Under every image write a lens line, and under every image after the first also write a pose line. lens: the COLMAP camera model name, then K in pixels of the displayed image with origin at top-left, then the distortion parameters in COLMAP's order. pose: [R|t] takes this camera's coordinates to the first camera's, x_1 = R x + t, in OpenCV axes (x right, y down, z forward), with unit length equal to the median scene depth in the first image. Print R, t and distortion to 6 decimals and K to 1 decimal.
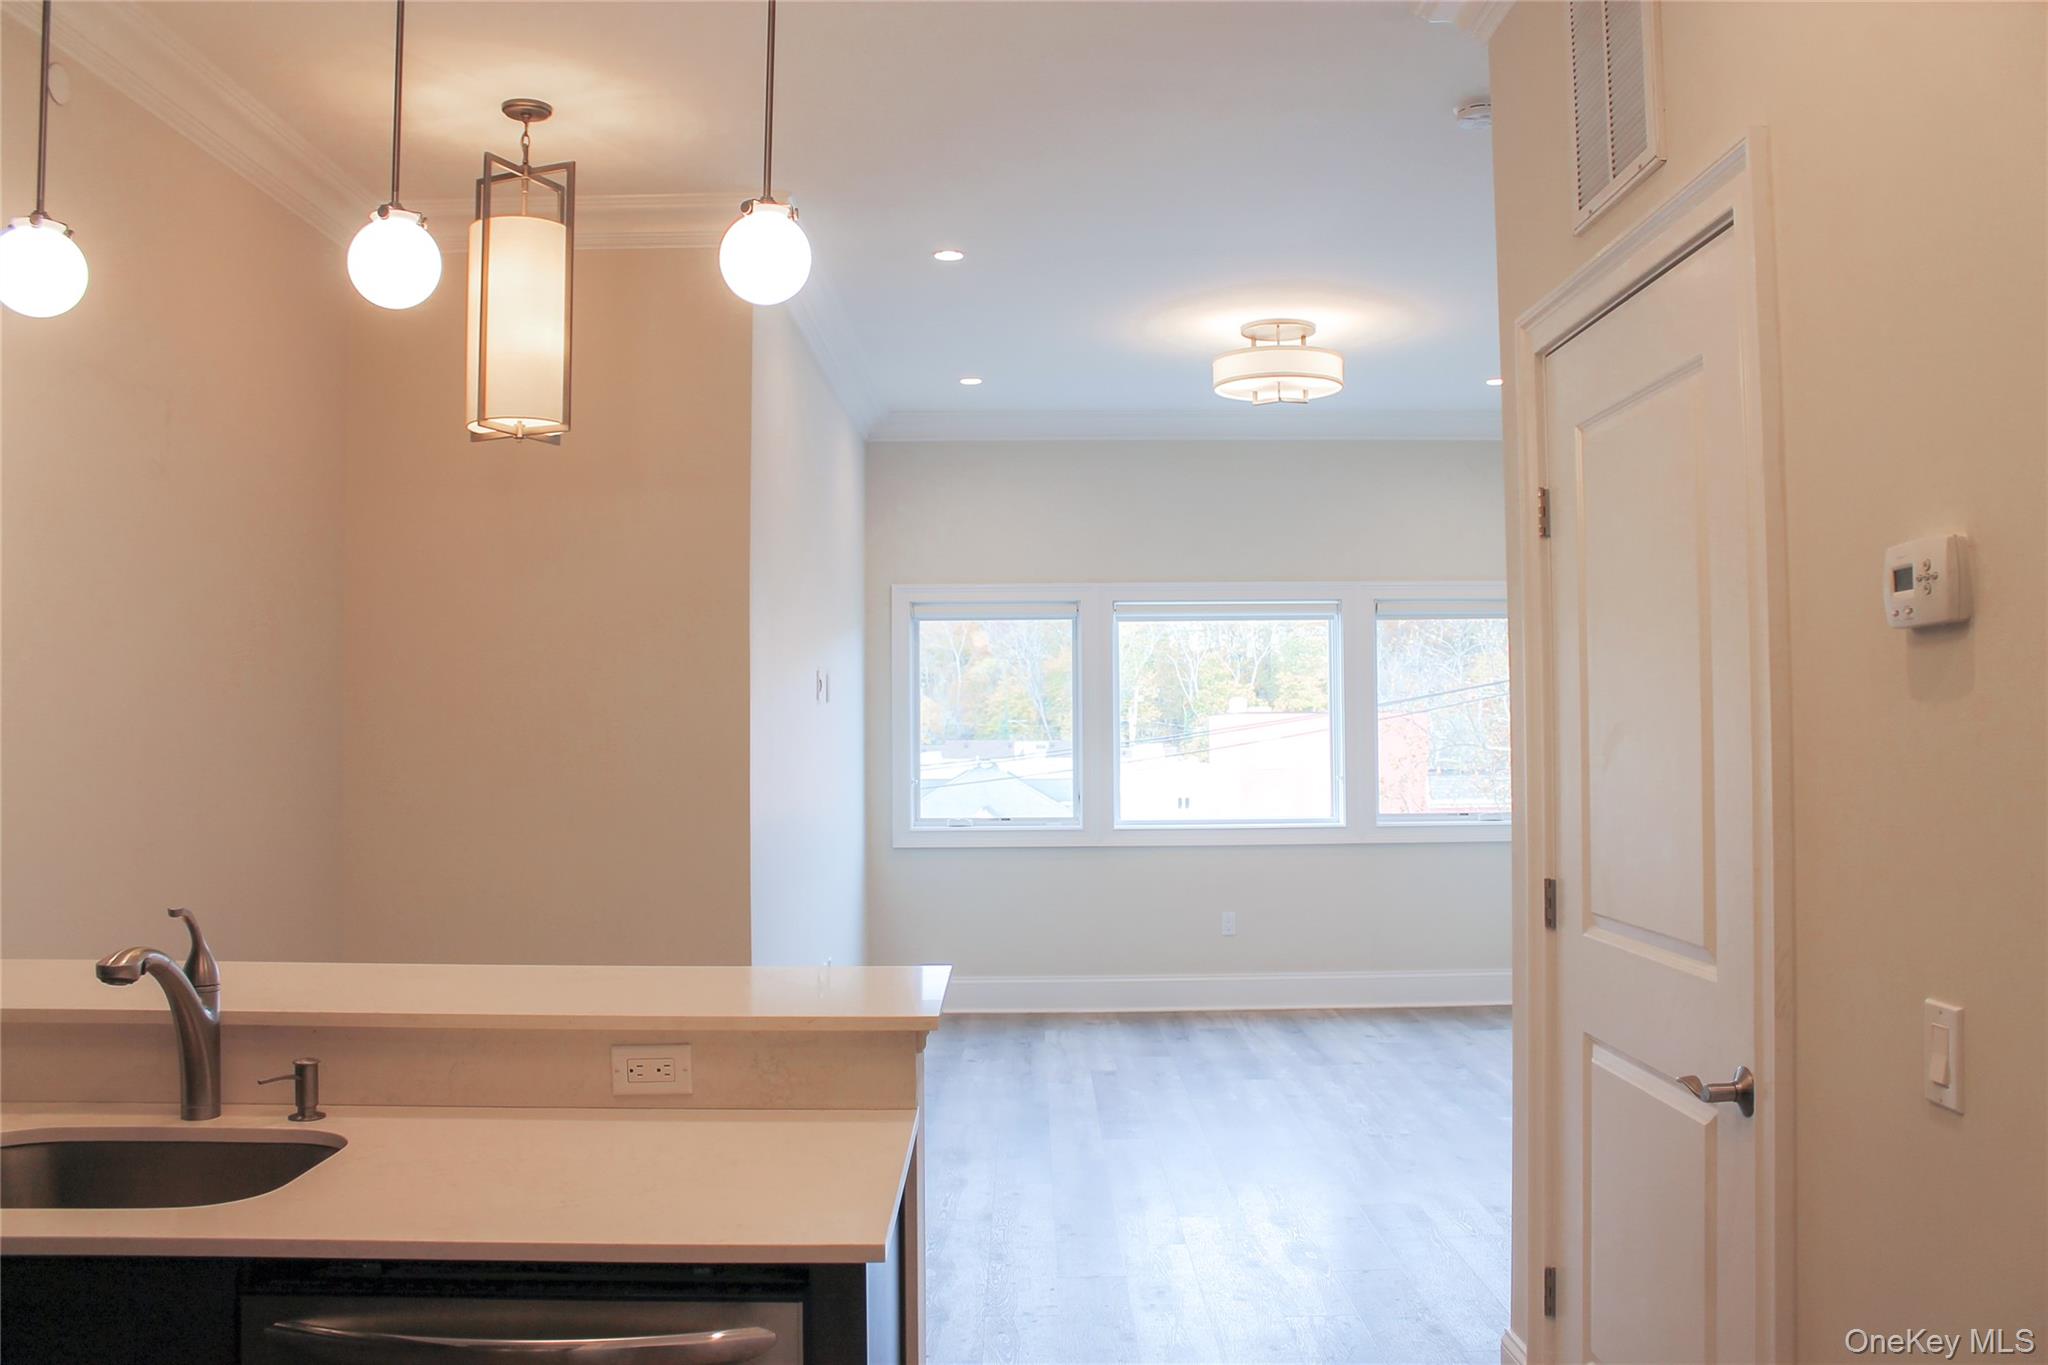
lens RADIAL K [[1735.9, 0, 1030.7], [0, 1735.9, 676.8], [0, 0, 1]] dist [-0.123613, 0.078558]
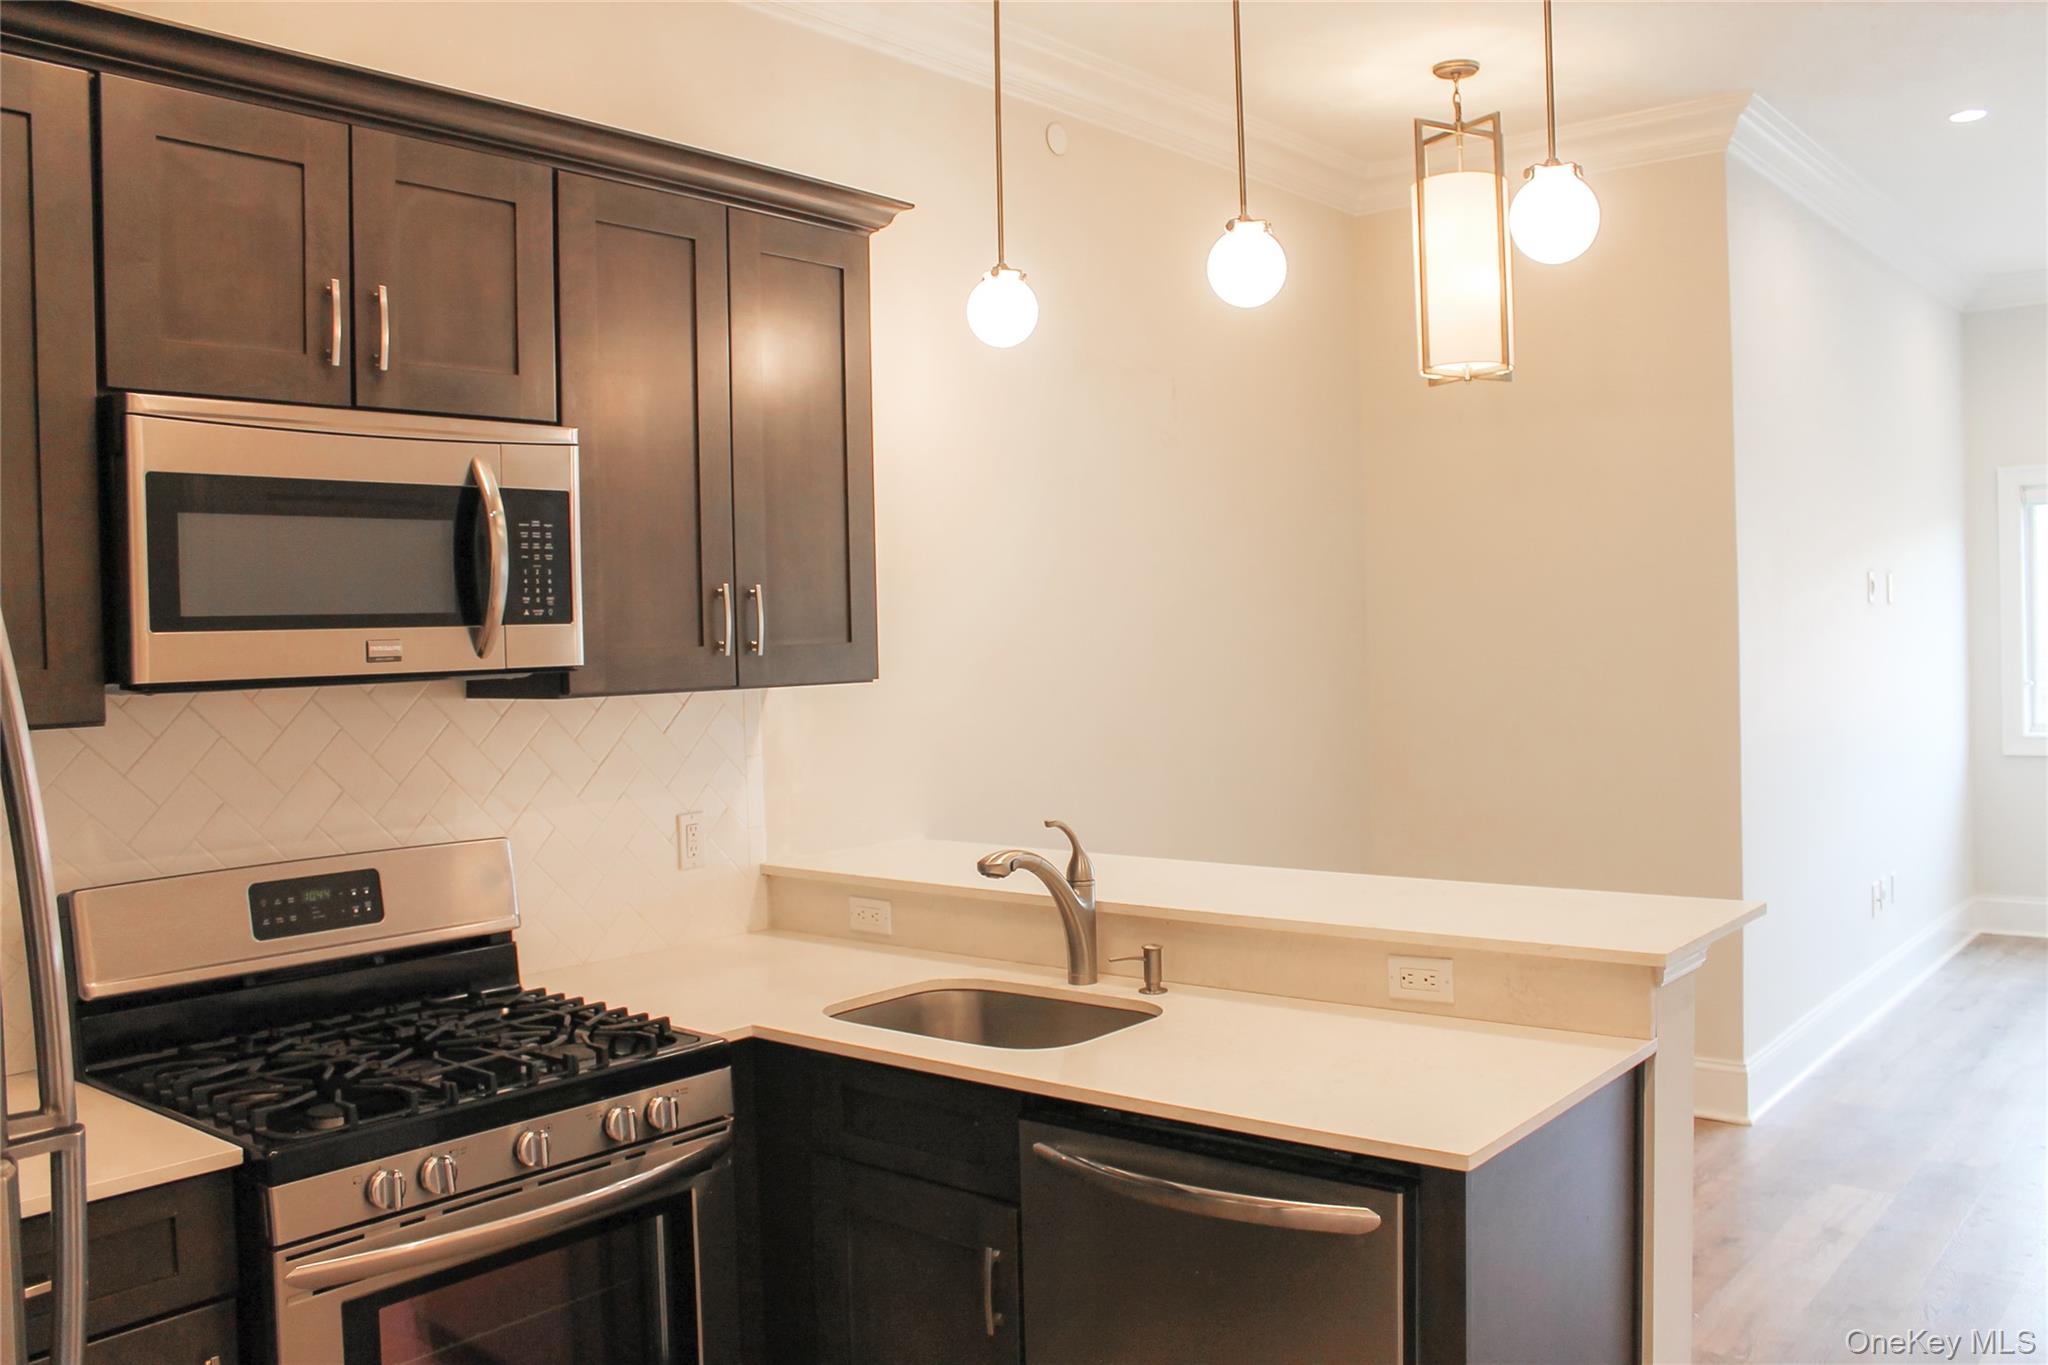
lens RADIAL K [[1735.9, 0, 1035.6], [0, 1735.9, 682.0], [0, 0, 1]] dist [-0.123613, 0.078558]
pose [[0.771205, 0.003337, -0.636578, 0.299740], [0.042239, 0.997514, 0.056400, -0.039482], [0.635184, -0.070384, 0.769147, -0.014770]]
